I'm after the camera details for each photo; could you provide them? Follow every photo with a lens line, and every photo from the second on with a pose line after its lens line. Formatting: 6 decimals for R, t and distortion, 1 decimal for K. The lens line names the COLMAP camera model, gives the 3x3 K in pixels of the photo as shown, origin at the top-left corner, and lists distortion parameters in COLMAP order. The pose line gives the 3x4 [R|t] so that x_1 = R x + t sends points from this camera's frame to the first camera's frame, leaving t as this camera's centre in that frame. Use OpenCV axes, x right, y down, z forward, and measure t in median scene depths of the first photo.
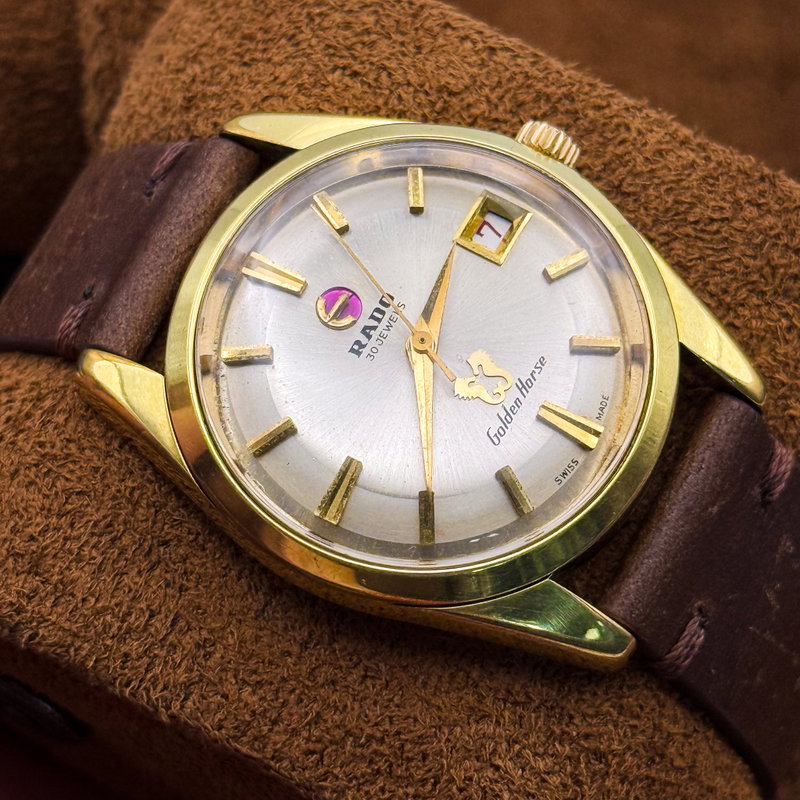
lens RADIAL K [[3128.0, 0, 434.9], [0, 3128.0, 399.6], [0, 0, 1]] dist [-0.151529, 1.544797]
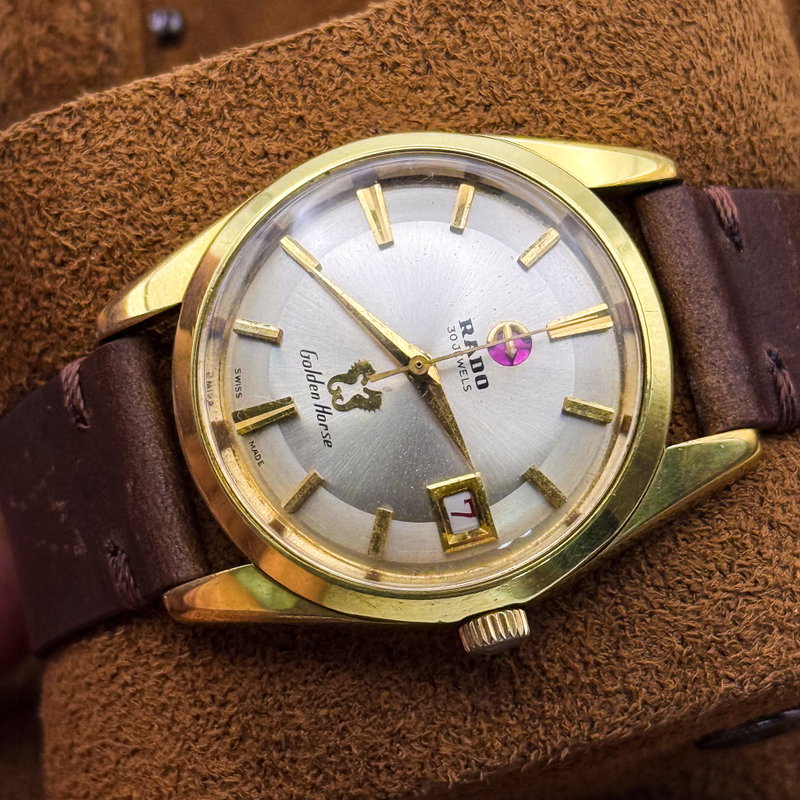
lens RADIAL K [[3110.1, 0, 377.5], [0, 3110.1, 402.6], [0, 0, 1]] dist [-0.274587, 13.593546]
pose [[-0.720121, 0.688451, -0.086374, 0.099354], [-0.630216, -0.596915, 0.496508, -0.509082], [0.290264, 0.411980, 0.863724, 0.120940]]
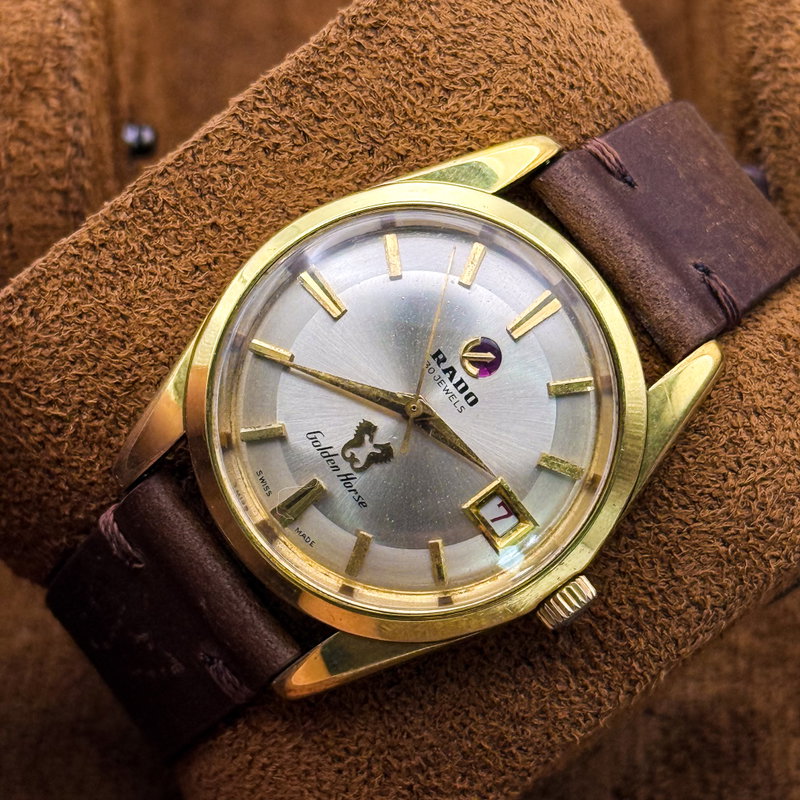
lens RADIAL K [[3110.1, 0, 377.5], [0, 3110.1, 402.6], [0, 0, 1]] dist [-0.274587, 13.593546]
pose [[-0.398636, 0.915578, -0.052978, 0.056809], [-0.843586, -0.343403, 0.412840, -0.454966], [0.359794, 0.209264, 0.909262, -0.015952]]
